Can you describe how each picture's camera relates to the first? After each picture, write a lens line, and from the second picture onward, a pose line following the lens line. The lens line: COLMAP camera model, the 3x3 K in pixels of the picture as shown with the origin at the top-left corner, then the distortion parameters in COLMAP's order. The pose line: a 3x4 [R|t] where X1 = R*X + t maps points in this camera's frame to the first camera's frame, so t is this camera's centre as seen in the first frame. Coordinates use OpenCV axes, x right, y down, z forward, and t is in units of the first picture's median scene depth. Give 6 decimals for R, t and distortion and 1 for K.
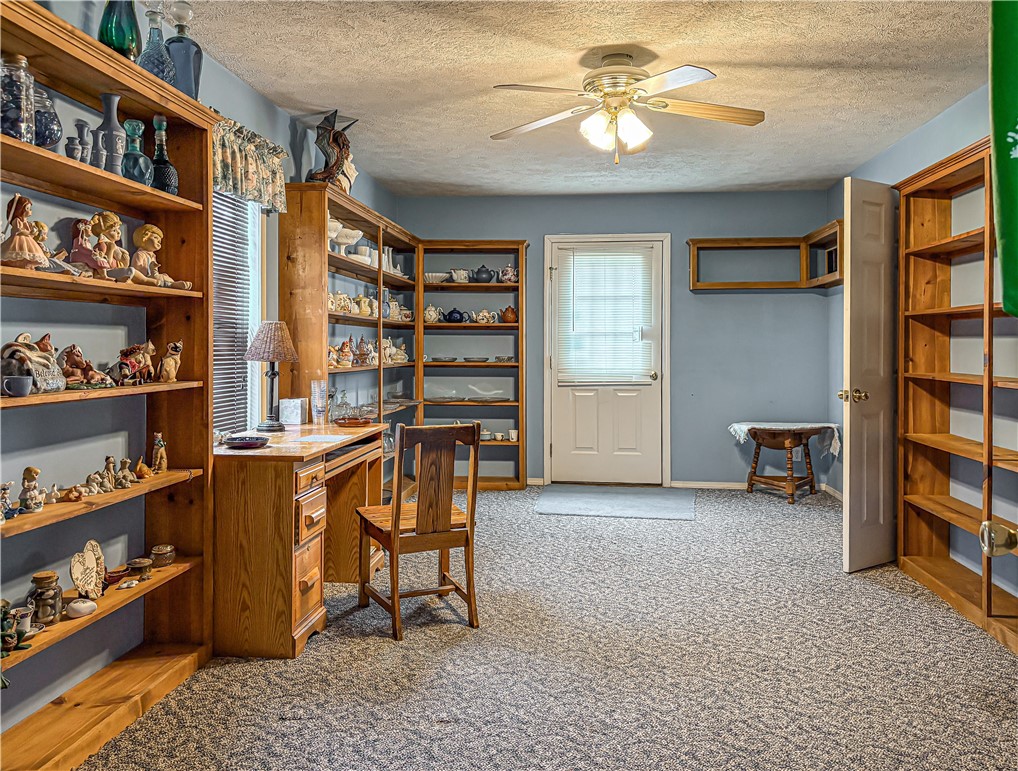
lens RADIAL K [[778.7, 0, 508.6], [0, 778.7, 385.4], [0, 0, 1]] dist [0.041079, -0.041476]
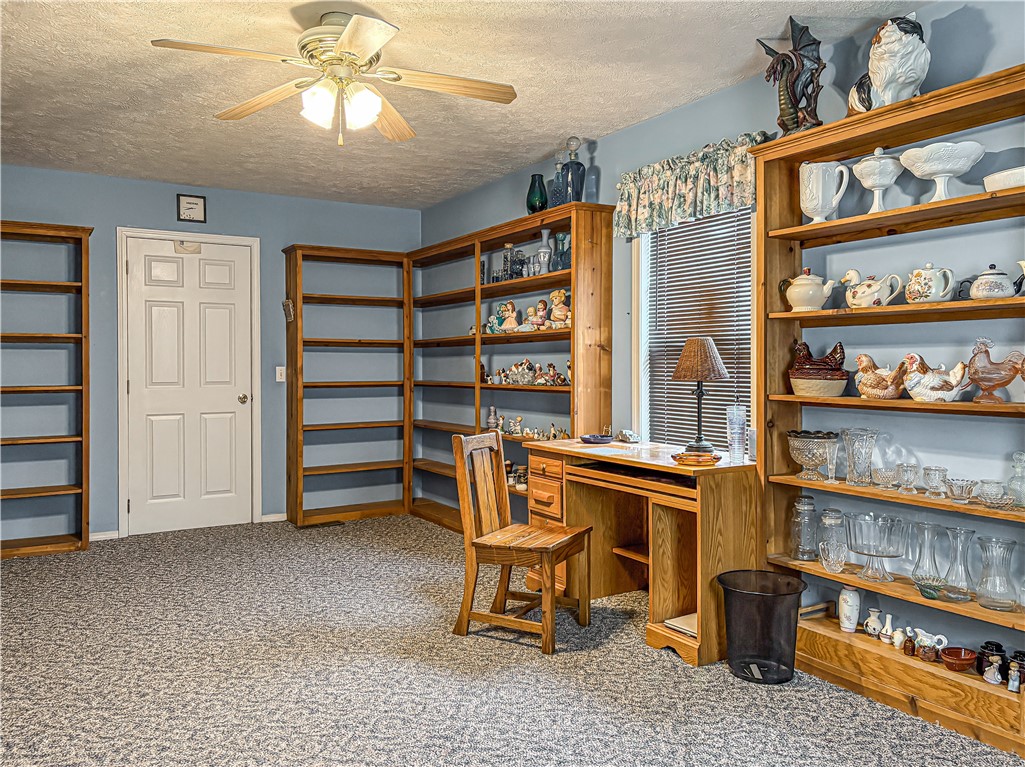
lens RADIAL K [[773.5, 0, 511.6], [0, 773.5, 379.9], [0, 0, 1]] dist [0.059181, -0.067743]
pose [[-0.789018, 0.004748, -0.614351, 0.569326], [-0.033277, 0.998172, 0.050453, -0.086818], [0.613468, 0.060252, -0.787418, 1.962737]]
